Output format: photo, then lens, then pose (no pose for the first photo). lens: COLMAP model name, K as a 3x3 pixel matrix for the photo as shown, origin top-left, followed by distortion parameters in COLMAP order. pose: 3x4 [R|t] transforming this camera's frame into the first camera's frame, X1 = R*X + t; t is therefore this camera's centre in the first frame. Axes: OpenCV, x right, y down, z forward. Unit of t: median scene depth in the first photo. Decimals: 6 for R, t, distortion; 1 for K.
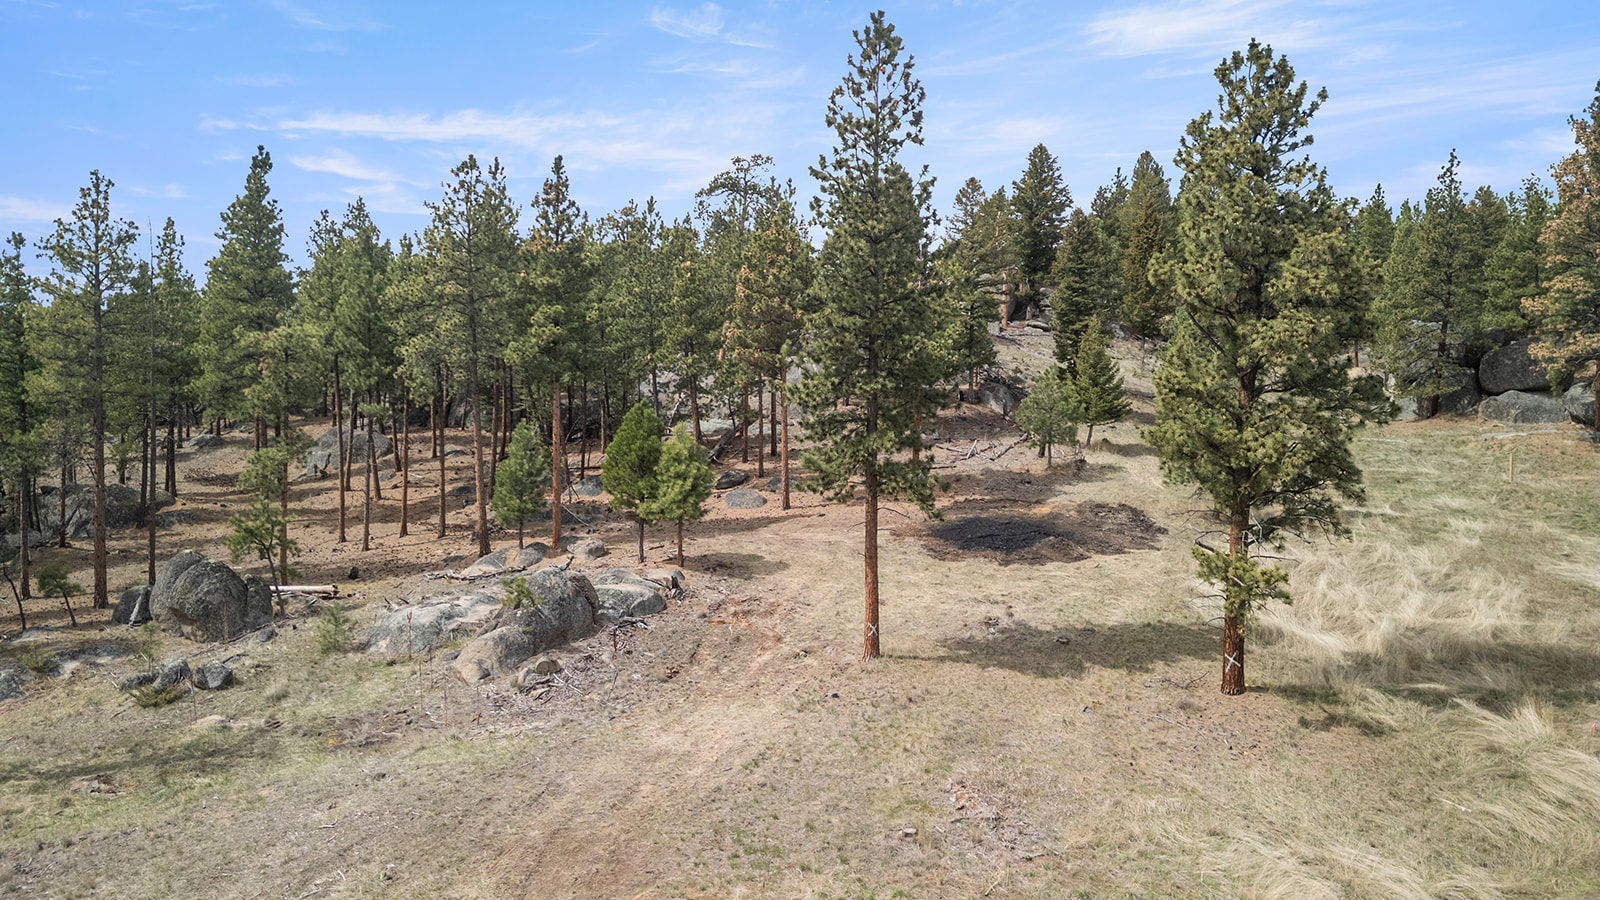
lens RADIAL K [[1113.5, 0, 793.9], [0, 1113.5, 441.5], [0, 0, 1]] dist [0.091359, -0.081002]
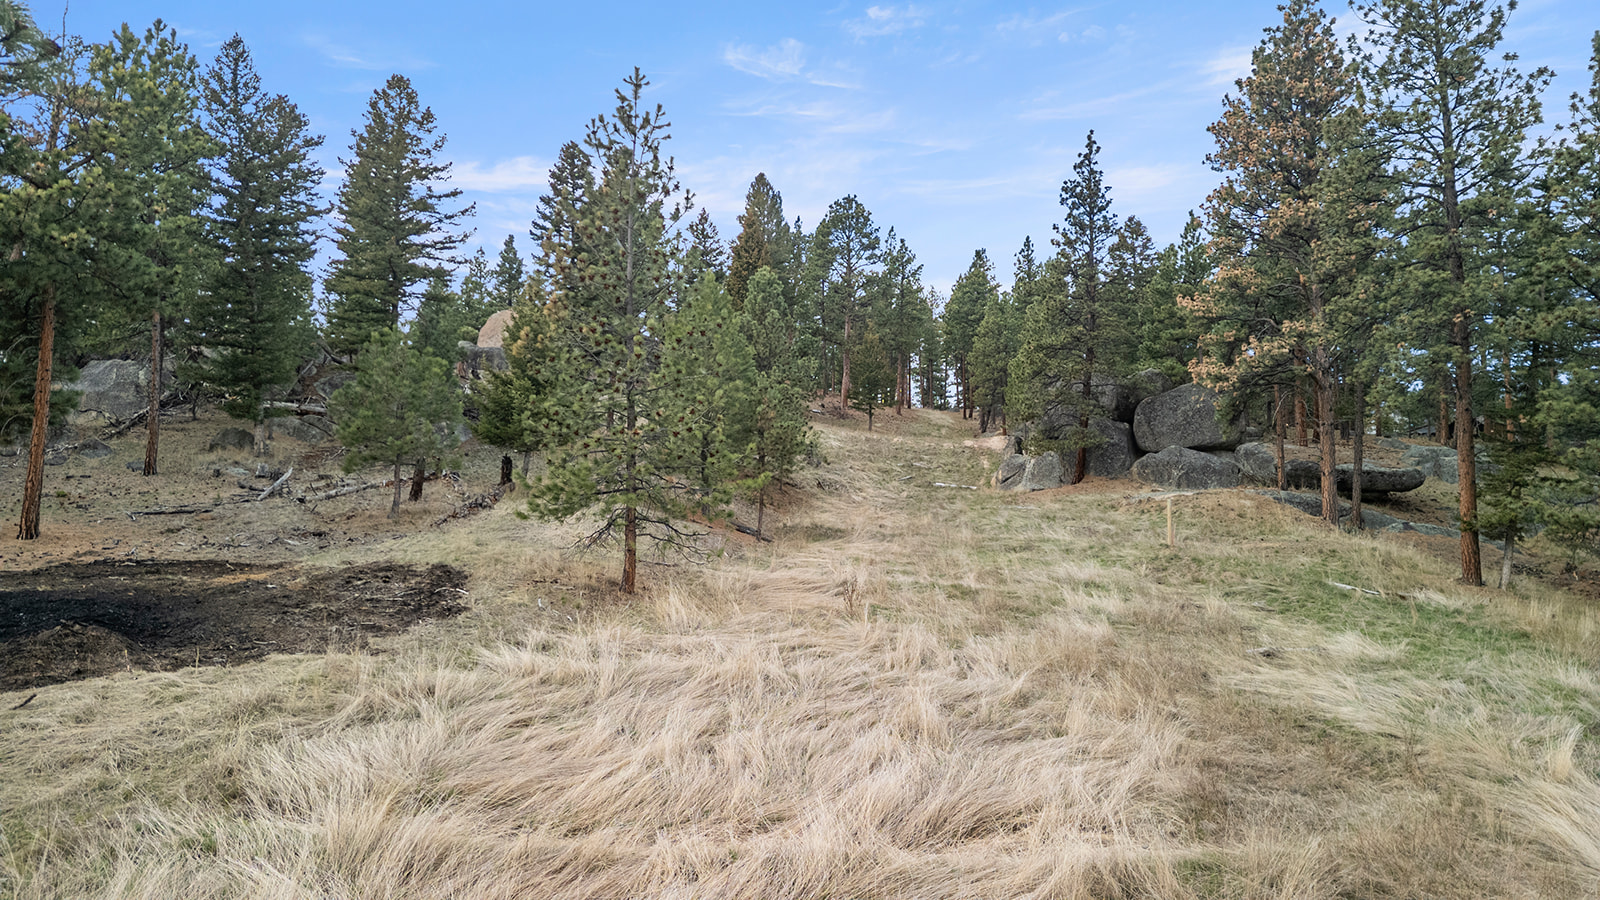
lens RADIAL K [[1113.5, 0, 793.9], [0, 1113.5, 441.5], [0, 0, 1]] dist [0.091359, -0.081002]
pose [[0.974500, 0.027131, 0.222741, 0.305124], [0.000797, 0.992239, -0.124346, 0.057624], [-0.224385, 0.121353, 0.966915, 0.468565]]
